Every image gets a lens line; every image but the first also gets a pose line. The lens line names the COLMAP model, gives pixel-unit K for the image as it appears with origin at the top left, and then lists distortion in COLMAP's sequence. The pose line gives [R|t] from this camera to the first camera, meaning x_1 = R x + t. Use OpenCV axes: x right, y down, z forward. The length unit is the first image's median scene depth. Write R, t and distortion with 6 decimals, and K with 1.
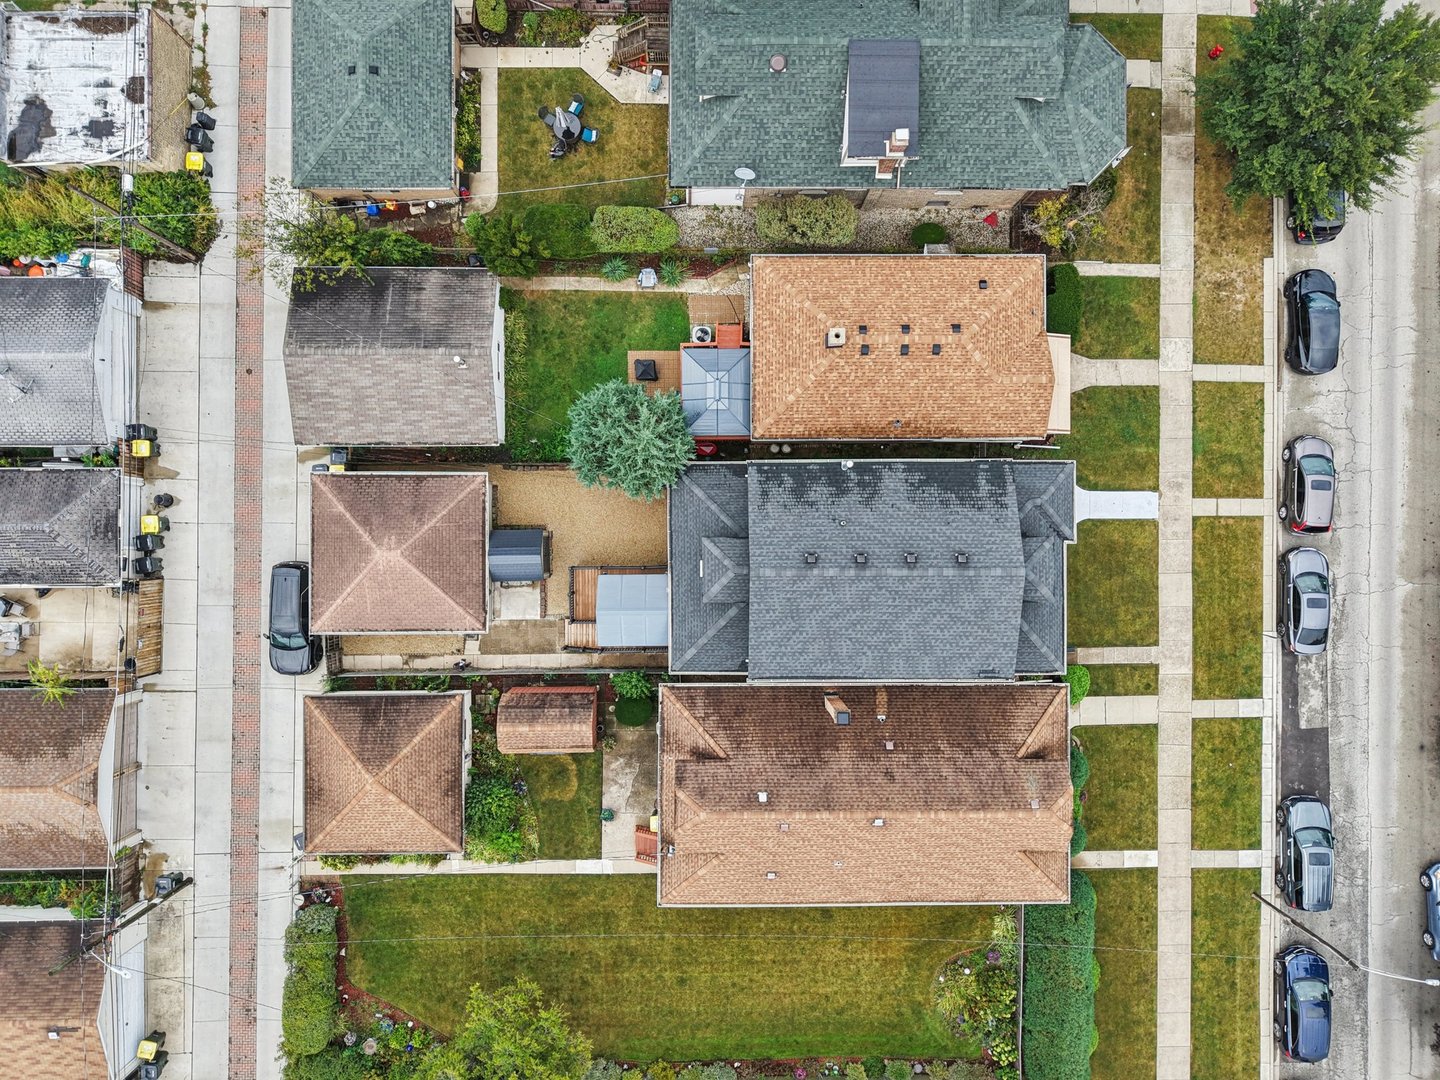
lens RADIAL K [[982.0, 0, 725.8], [0, 982.0, 534.4], [0, 0, 1]] dist [0.068714, -0.007318]
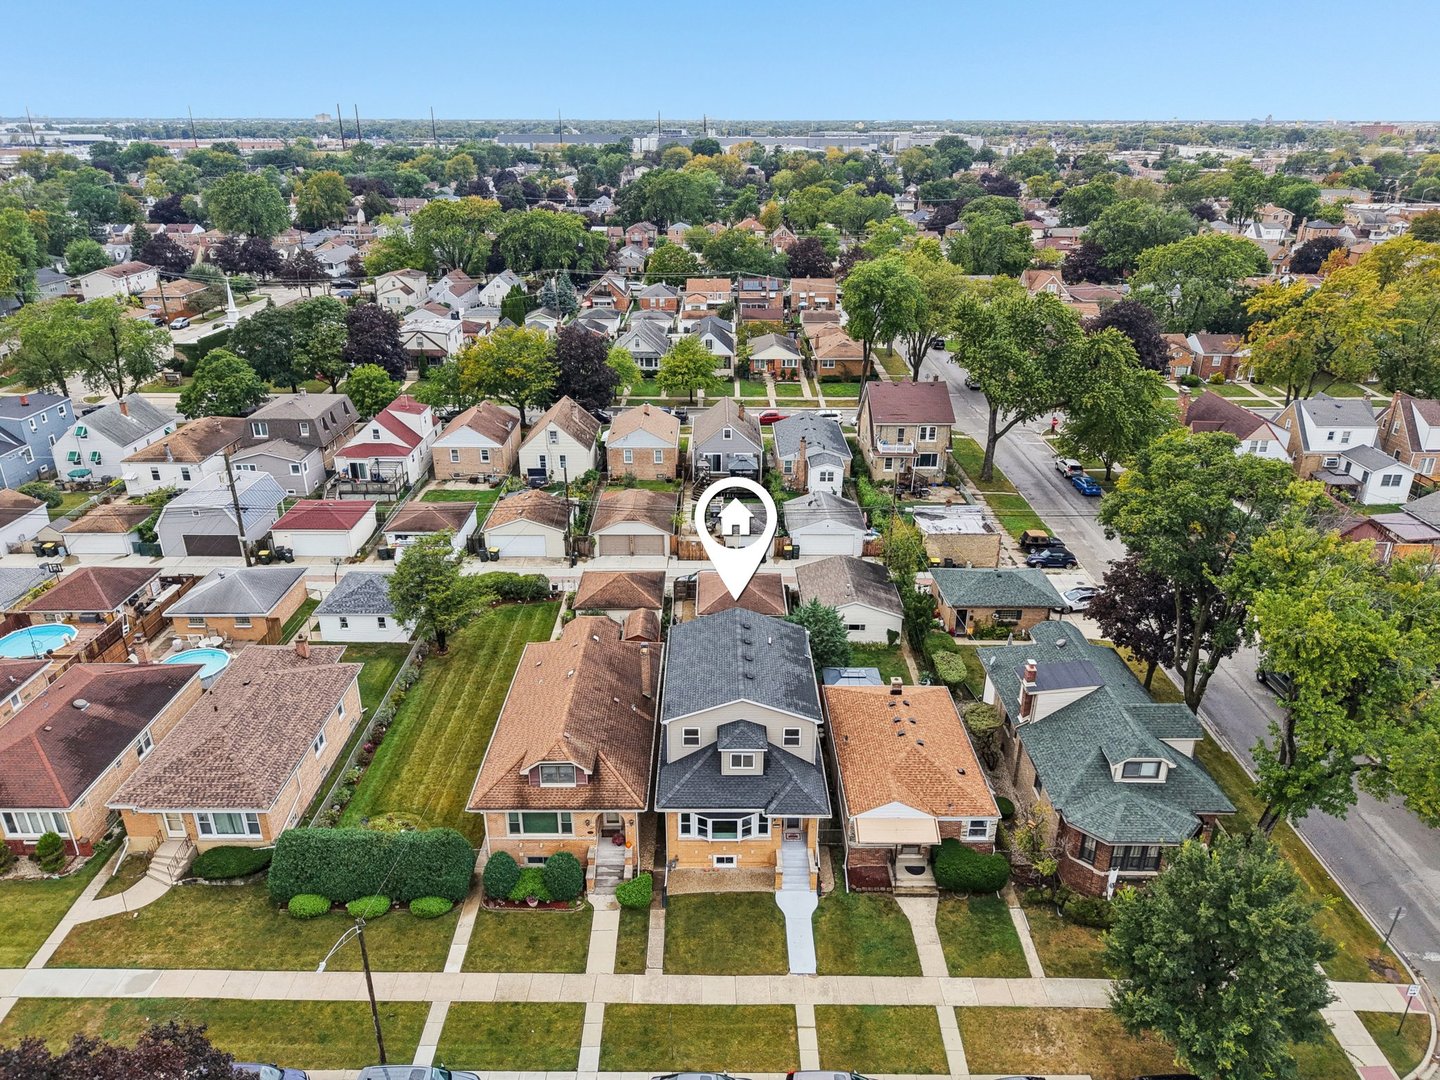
lens RADIAL K [[982.0, 0, 725.1], [0, 982.0, 545.4], [0, 0, 1]] dist [0.068714, -0.007318]
pose [[-0.000216, 0.347590, -0.937647, 1.221881], [-0.999942, -0.010161, -0.003536, 0.057835], [-0.010757, 0.937592, 0.347572, 0.249255]]
